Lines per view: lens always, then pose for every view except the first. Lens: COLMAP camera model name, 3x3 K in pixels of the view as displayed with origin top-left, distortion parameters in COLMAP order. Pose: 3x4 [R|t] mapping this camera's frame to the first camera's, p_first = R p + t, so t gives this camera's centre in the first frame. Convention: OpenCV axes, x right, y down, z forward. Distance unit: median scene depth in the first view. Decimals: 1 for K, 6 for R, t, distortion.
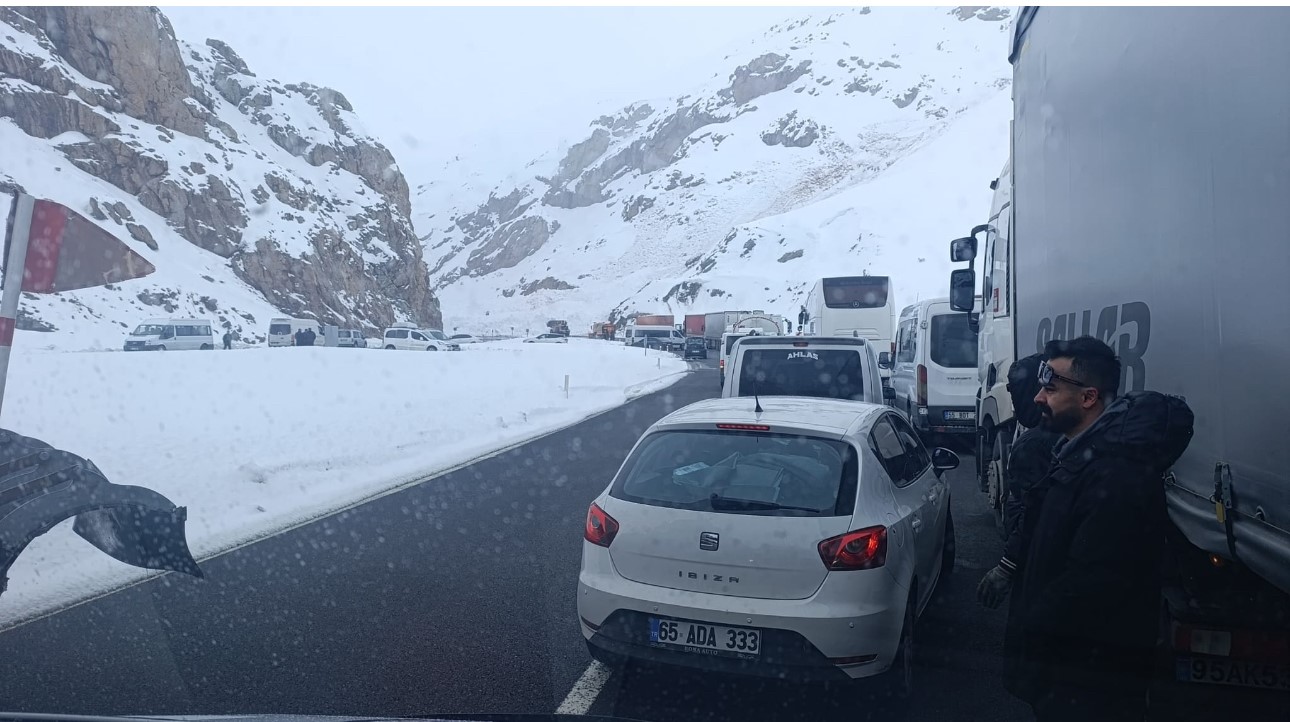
lens RADIAL K [[924.4, 0, 670.0], [0, 924.4, 364.5], [0, 0, 1]] dist [0.037824, -0.056560]
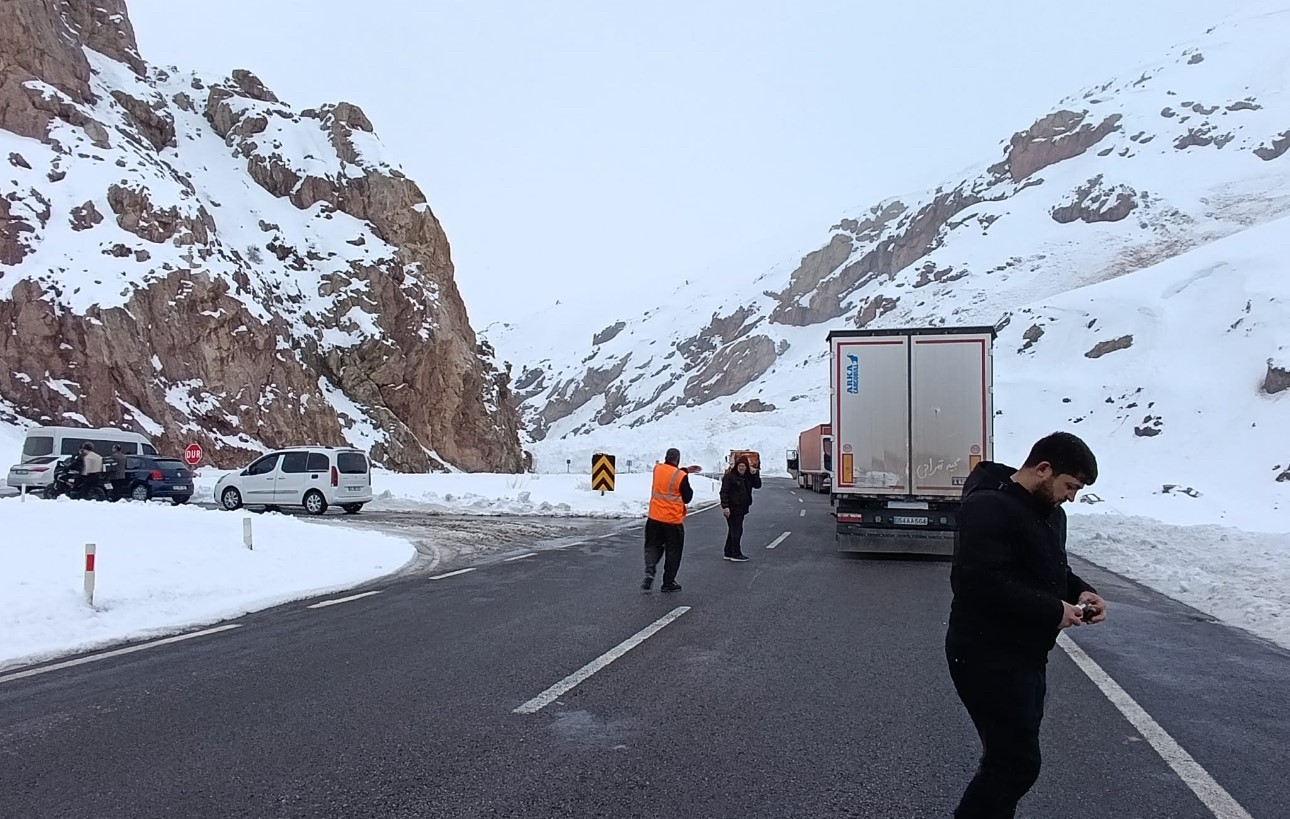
lens RADIAL K [[887.1, 0, 614.4], [0, 887.1, 413.6], [0, 0, 1]] dist [0.007415, -0.019891]
pose [[0.935571, -0.006493, -0.353078, 0.022287], [-0.028951, 0.995055, -0.095011, -0.007061], [0.351949, 0.099112, 0.930757, 0.235869]]
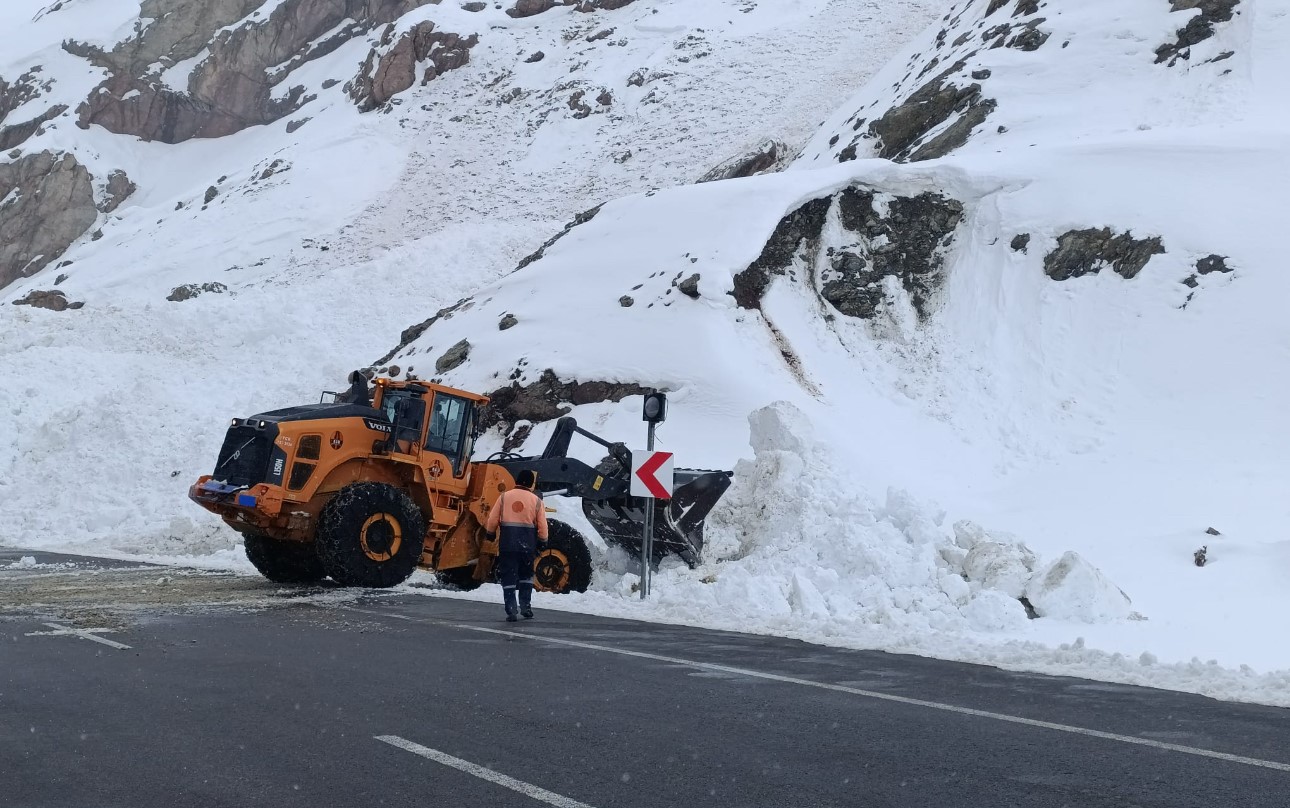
lens RADIAL K [[1729.2, 0, 643.3], [0, 1729.2, 351.4], [0, 0, 1]] dist [0.170480, -0.554963]
pose [[0.989529, 0.017160, 0.143308, -0.038683], [0.002345, 0.990864, -0.134842, -0.016736], [-0.144313, 0.133766, 0.980449, 0.490410]]
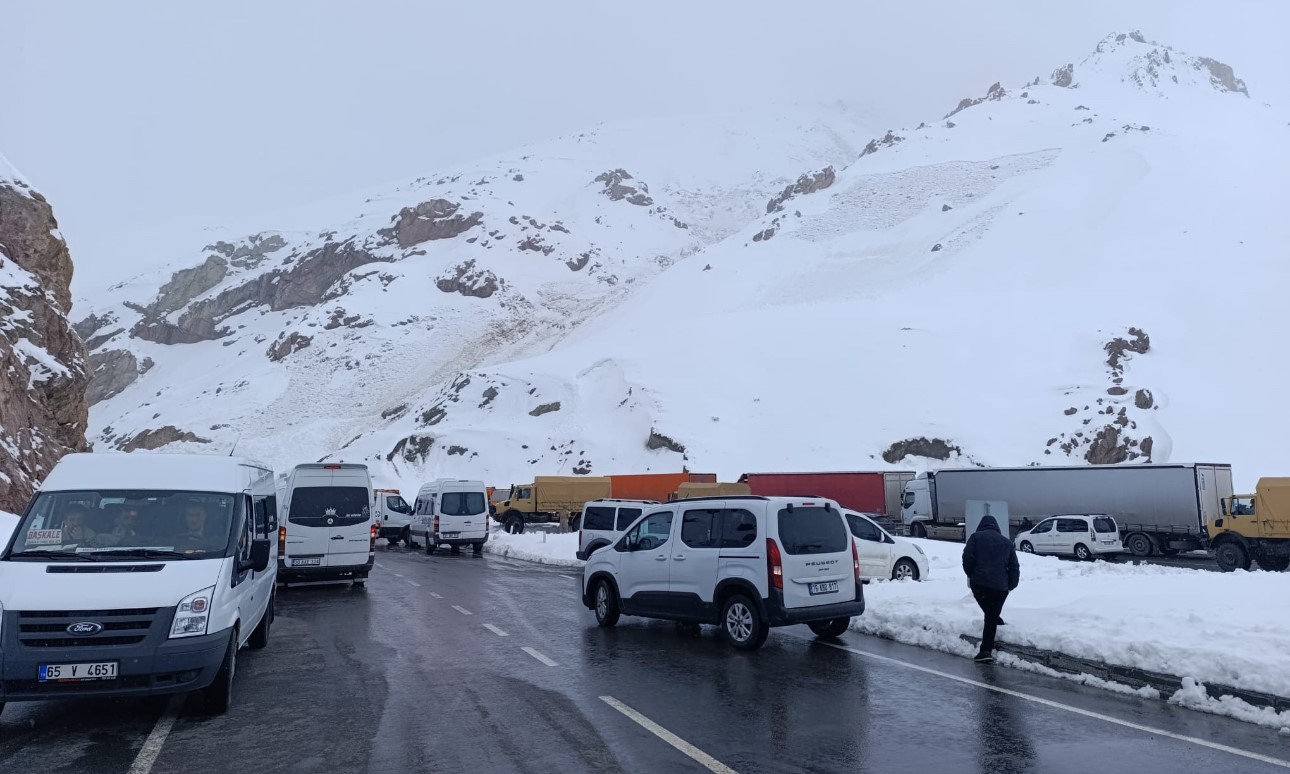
lens RADIAL K [[890.8, 0, 664.4], [0, 890.8, 334.8], [0, 0, 1]] dist [0.059623, -0.082710]
pose [[0.889558, 0.084335, 0.448970, -0.096573], [0.013376, 0.977582, -0.210131, -0.006545], [-0.456627, 0.192929, 0.868487, 0.145680]]
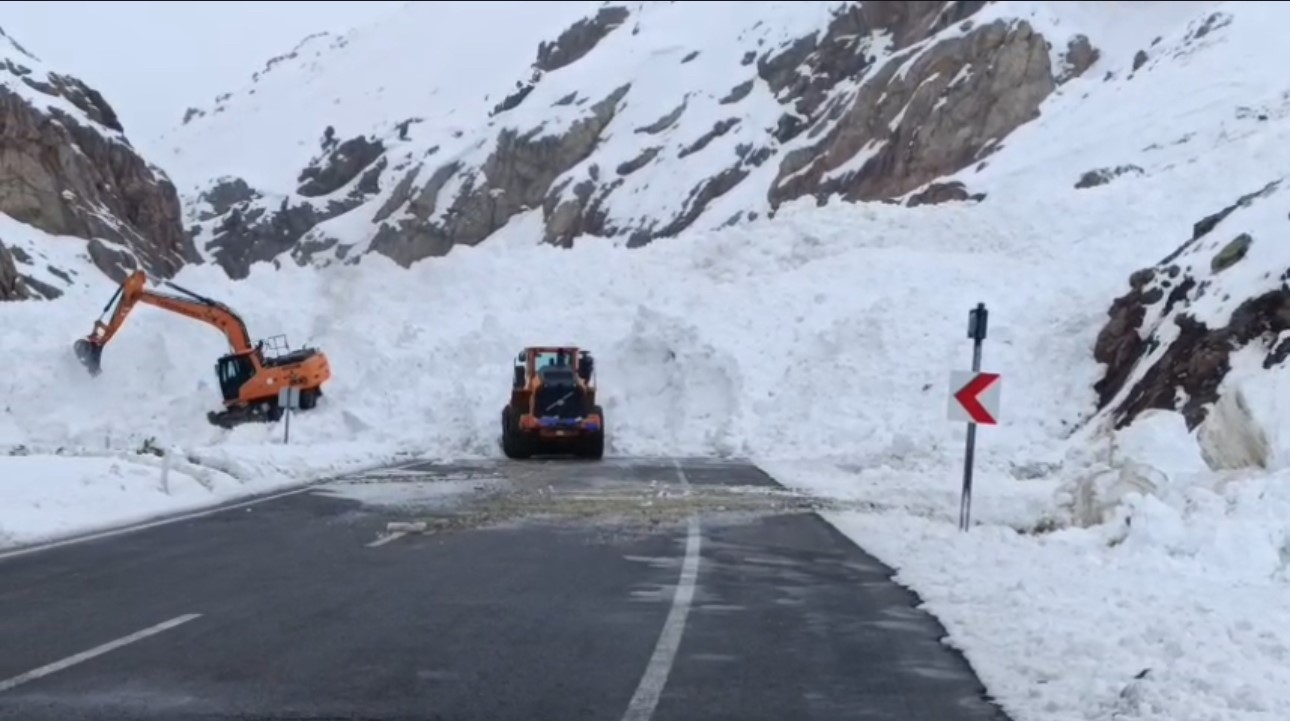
lens RADIAL K [[2073.4, 0, 623.0], [0, 2073.4, 361.7], [0, 0, 1]] dist [0.019875, -0.035211]
pose [[0.921264, 0.017549, -0.388541, -0.010463], [-0.046350, 0.996816, -0.064876, -0.016984], [0.386166, 0.077777, 0.919145, 0.484108]]
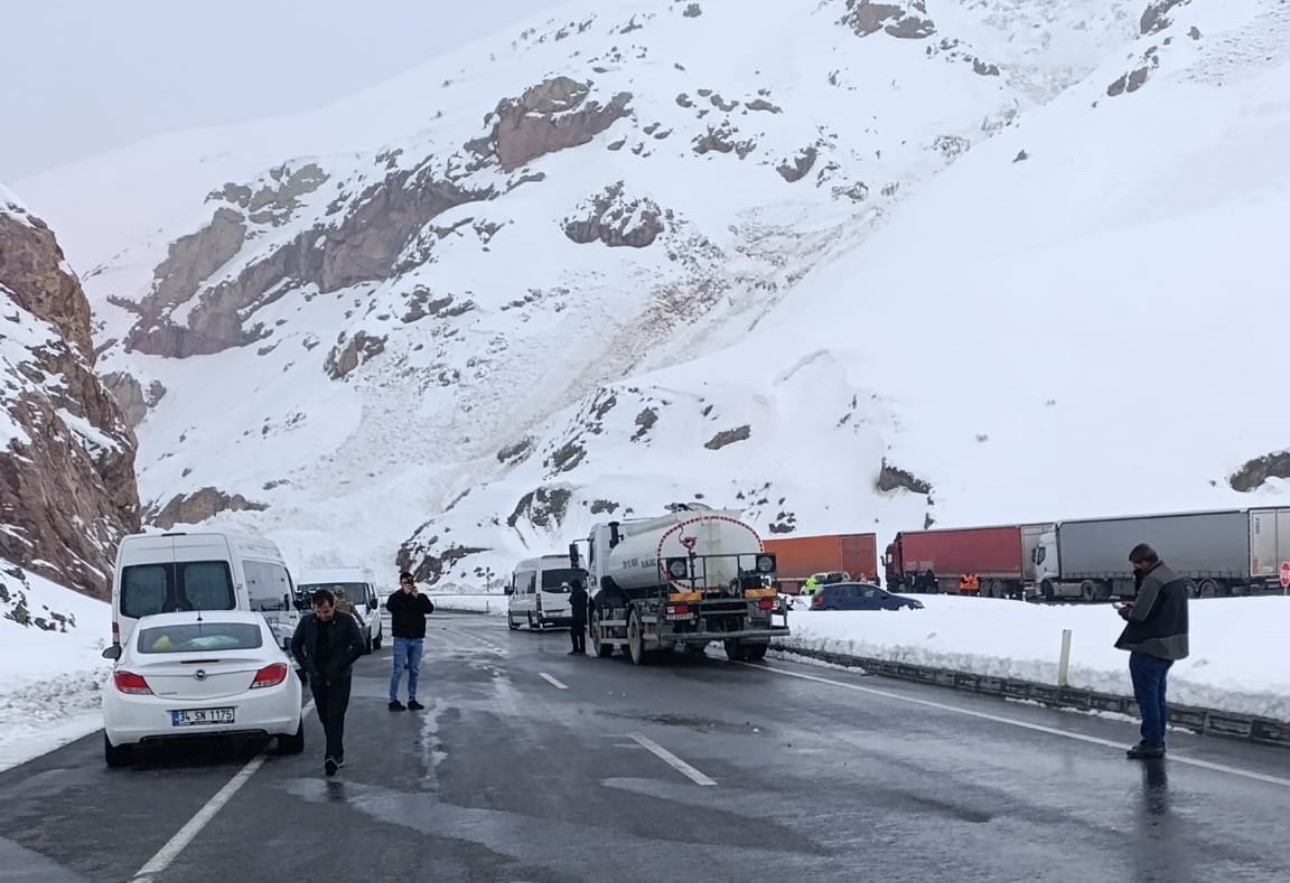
lens RADIAL K [[1615.2, 0, 683.2], [0, 1615.2, 653.0], [0, 0, 1]] dist [0.119974, -0.333349]
pose [[0.963833, -0.053140, 0.261155, -0.105846], [0.050453, 0.998582, 0.016987, -0.002629], [-0.261688, -0.003197, 0.965147, 0.035121]]
